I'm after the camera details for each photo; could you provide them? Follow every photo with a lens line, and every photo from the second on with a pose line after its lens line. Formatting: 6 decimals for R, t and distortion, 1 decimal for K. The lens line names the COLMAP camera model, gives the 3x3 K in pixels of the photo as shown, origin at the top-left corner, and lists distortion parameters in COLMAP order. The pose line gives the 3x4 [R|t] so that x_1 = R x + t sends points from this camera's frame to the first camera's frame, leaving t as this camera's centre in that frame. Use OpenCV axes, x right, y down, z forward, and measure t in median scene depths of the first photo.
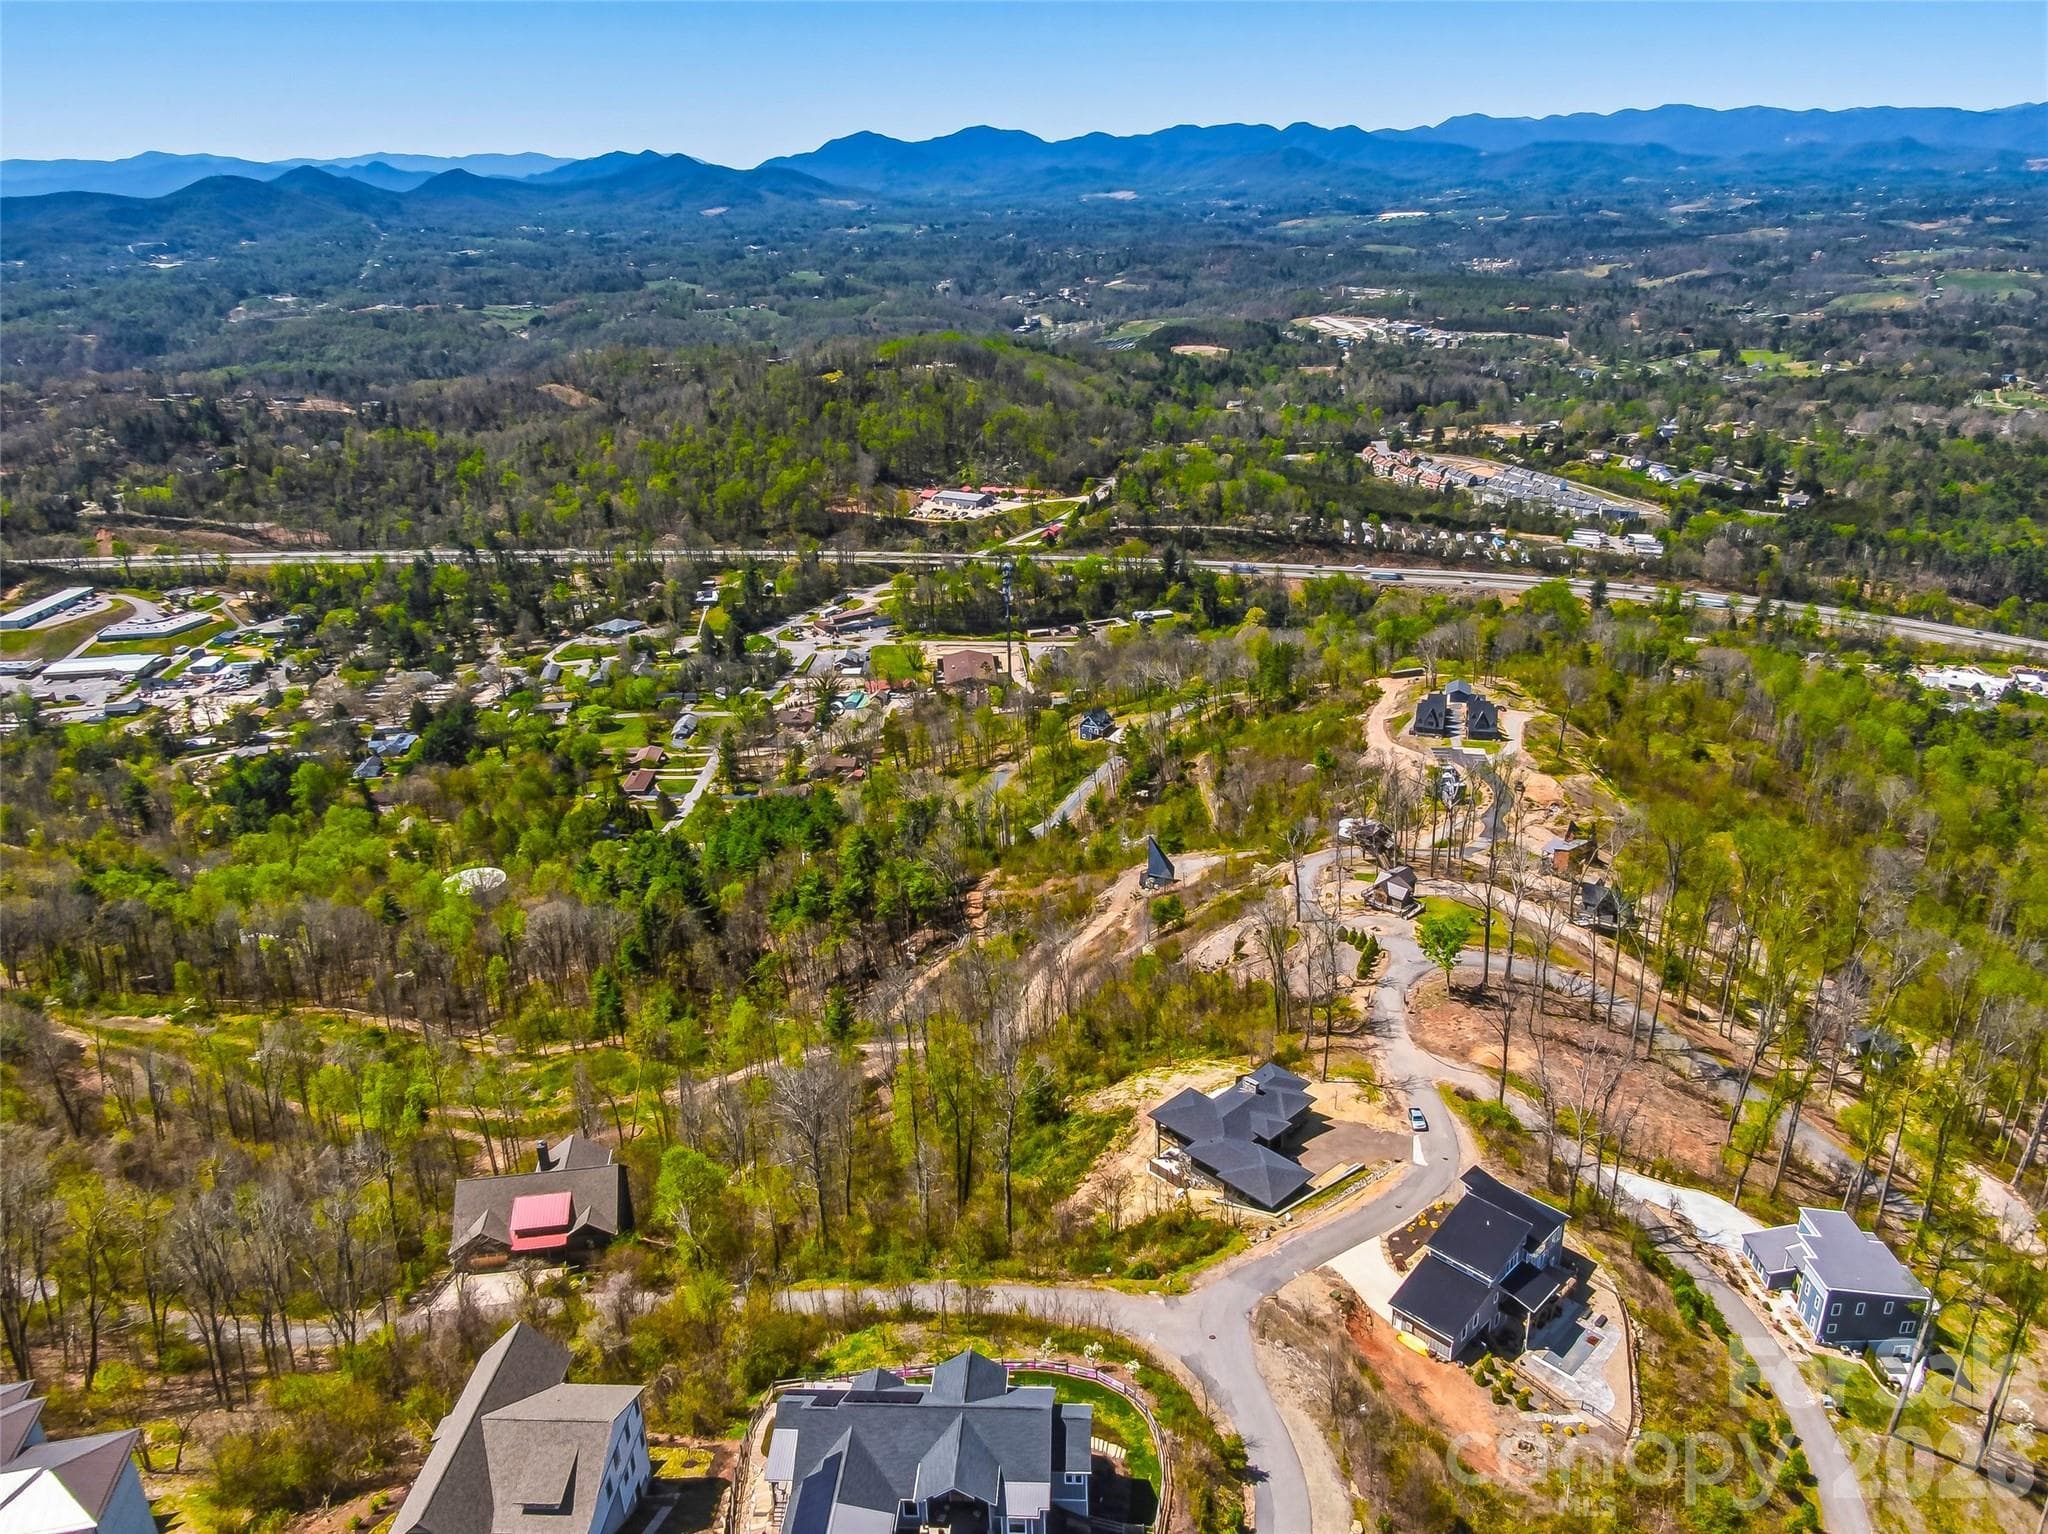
lens RADIAL K [[1456.4, 0, 1047.5], [0, 1456.4, 817.1], [0, 0, 1]] dist [0.028966, -0.048131]
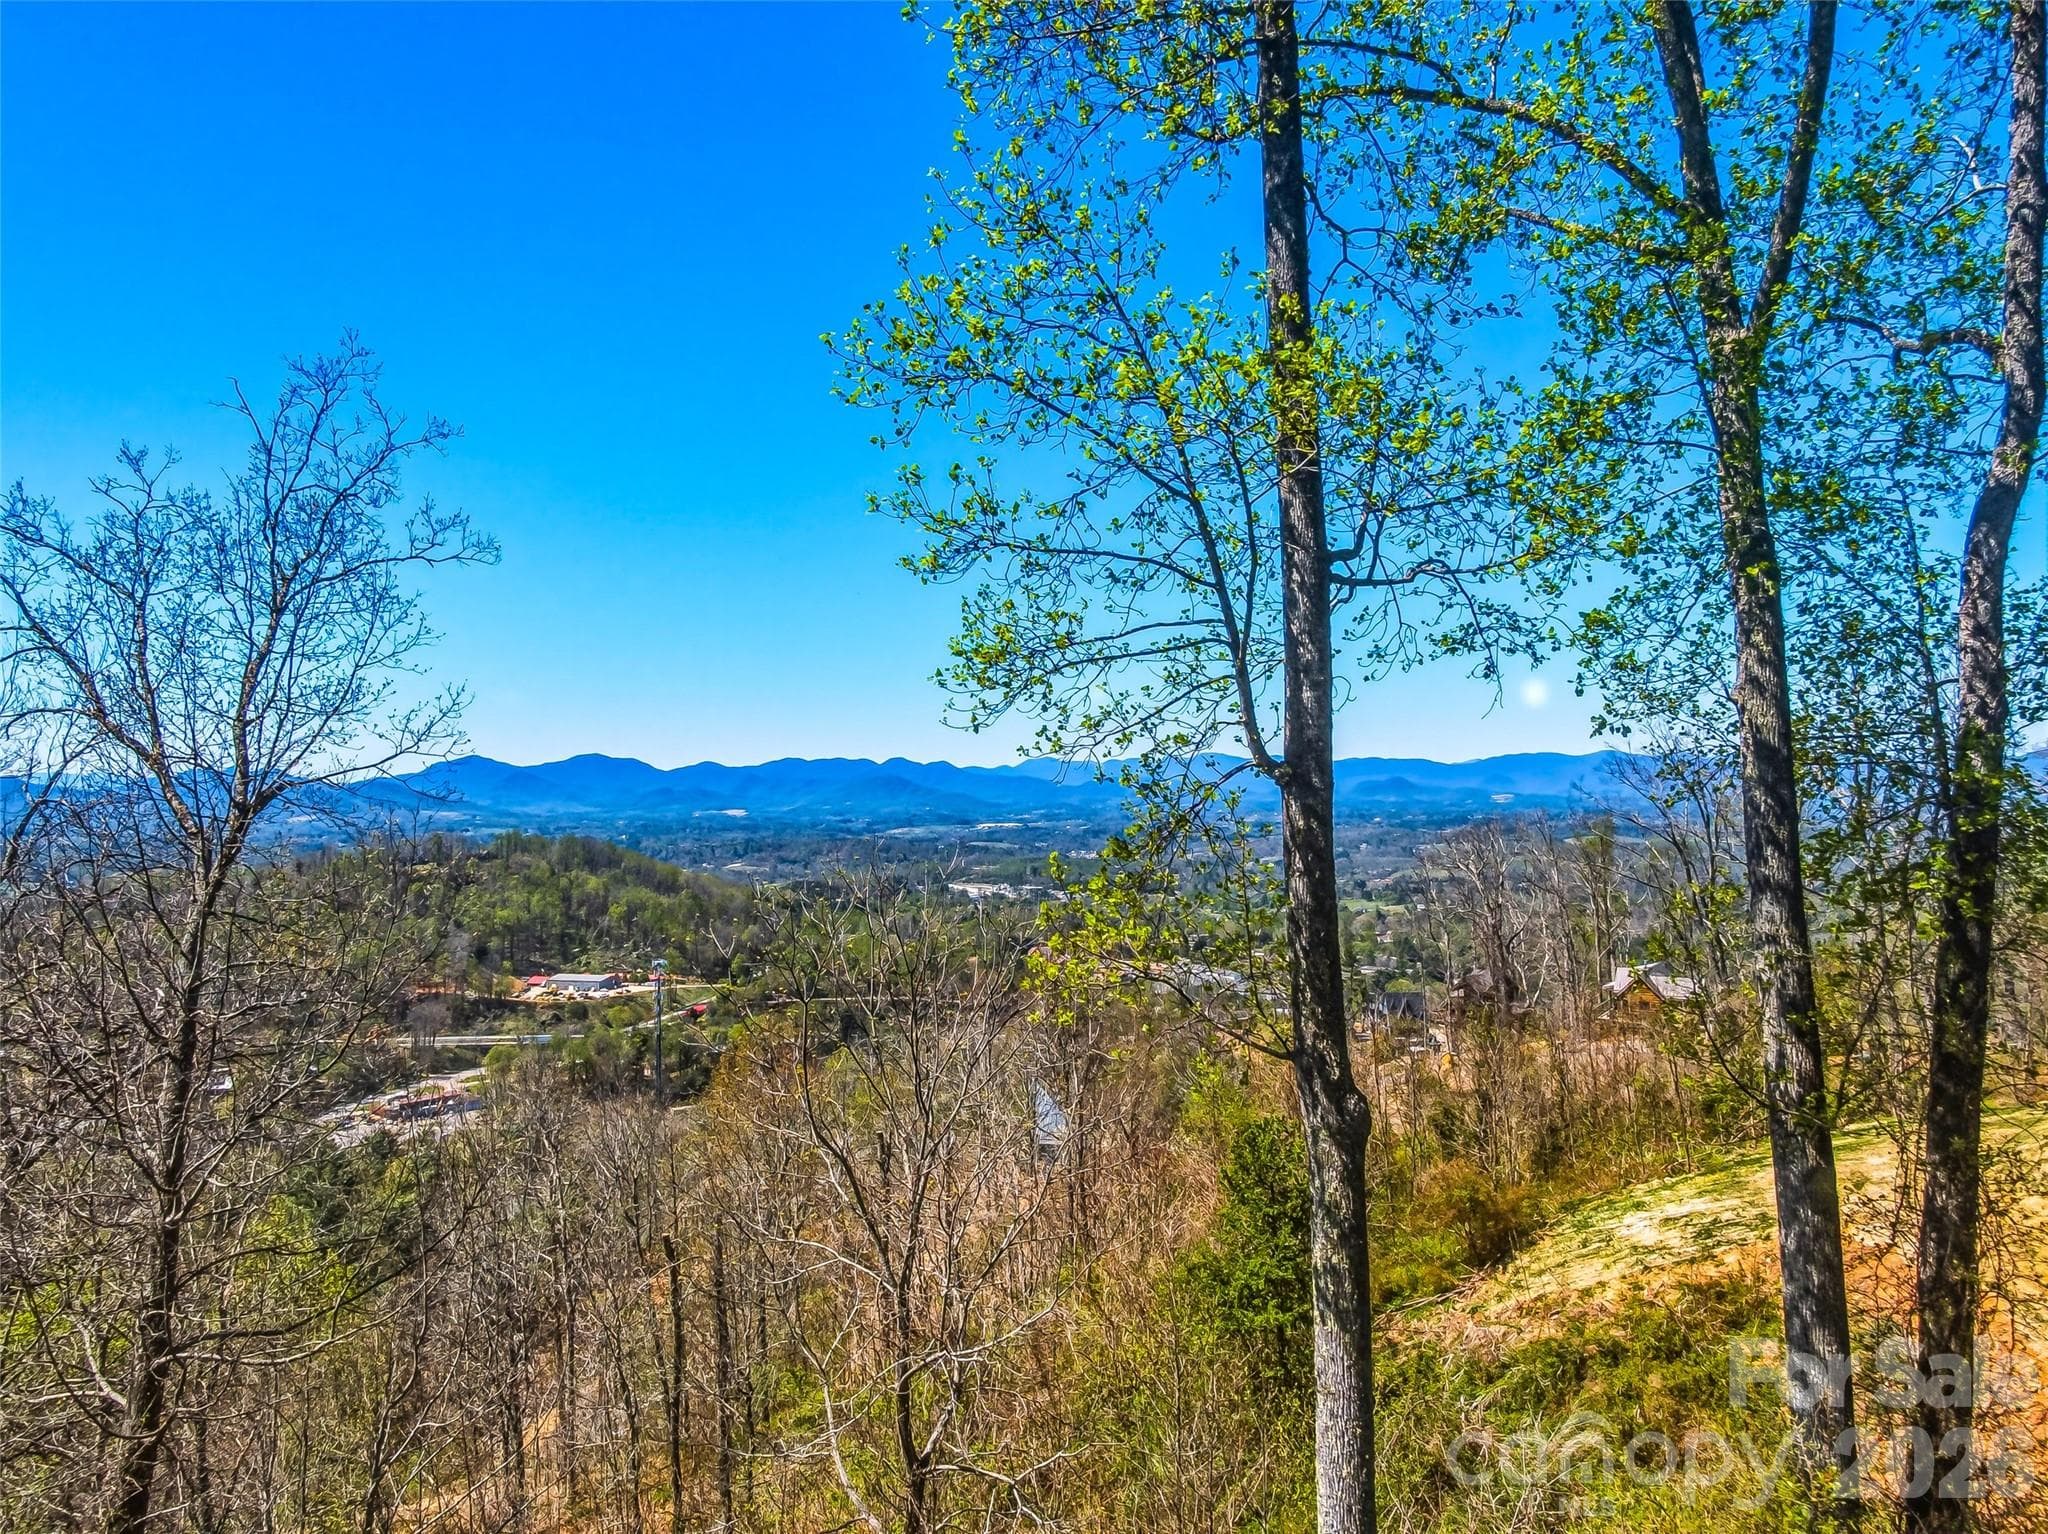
lens RADIAL K [[1456.4, 0, 1034.1], [0, 1456.4, 764.9], [0, 0, 1]] dist [0.028966, -0.048131]
pose [[0.967739, 0.013296, 0.251604, -0.017386], [0.098351, 0.899448, -0.425816, 0.041411], [-0.231966, 0.436825, 0.869124, 0.148246]]
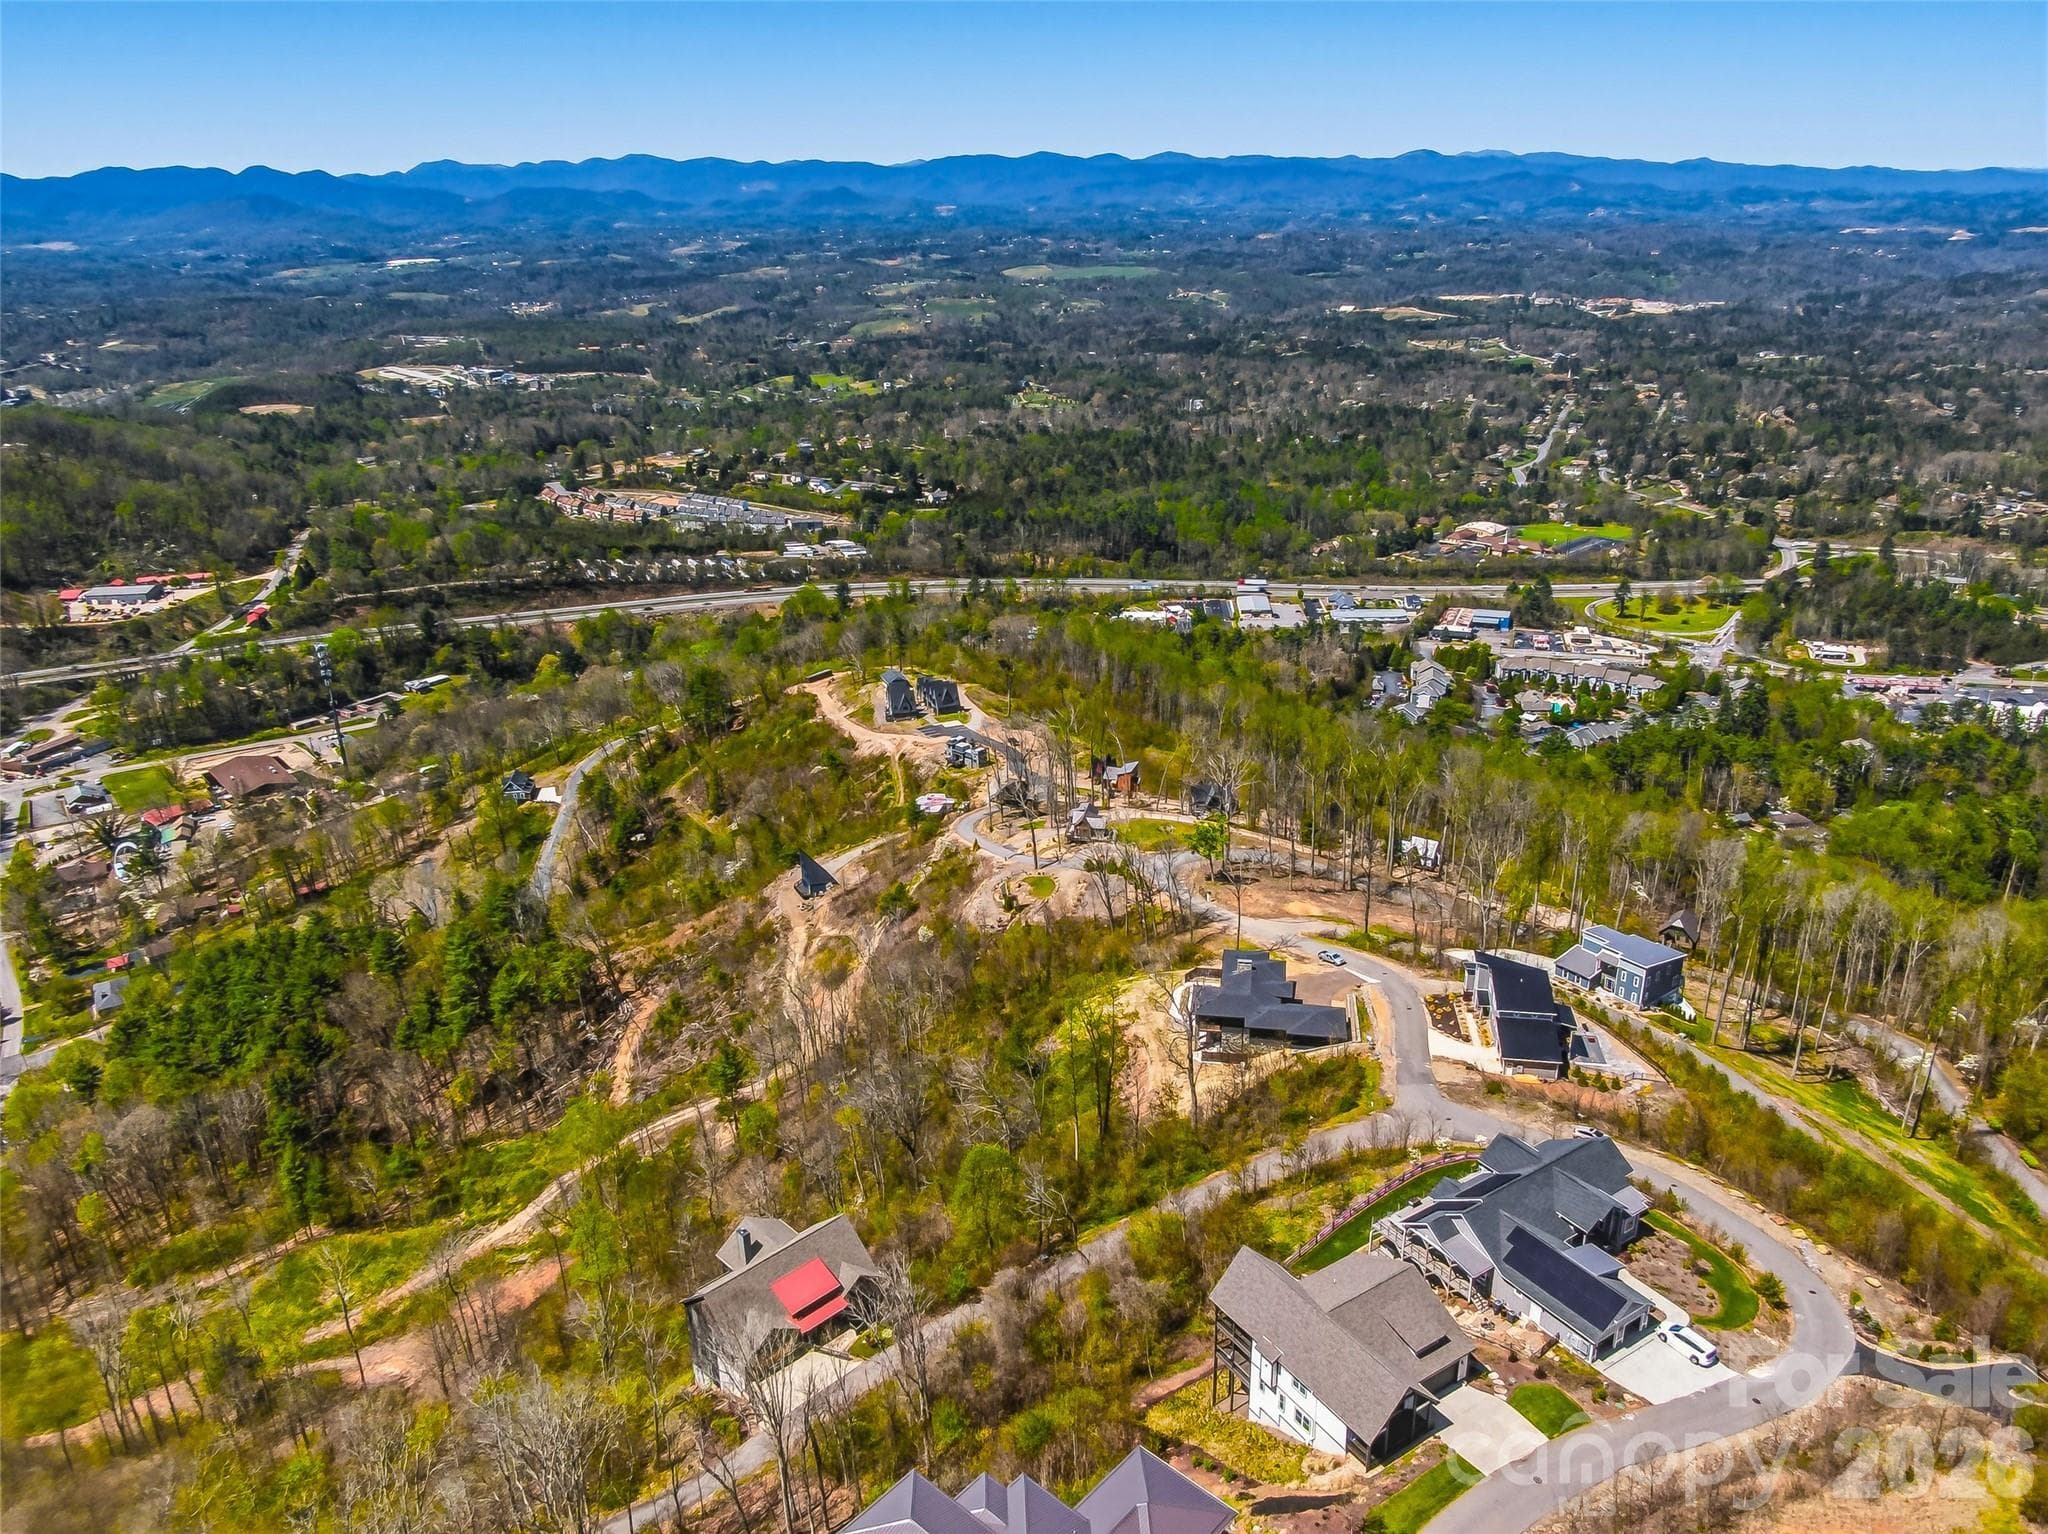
lens RADIAL K [[1456.4, 0, 1052.5], [0, 1456.4, 800.5], [0, 0, 1]] dist [0.028966, -0.048131]
pose [[0.805829, -0.219732, 0.549871, -0.100577], [0.239754, 0.970154, 0.036323, -0.003944], [-0.541440, 0.102564, 0.834460, 0.015623]]
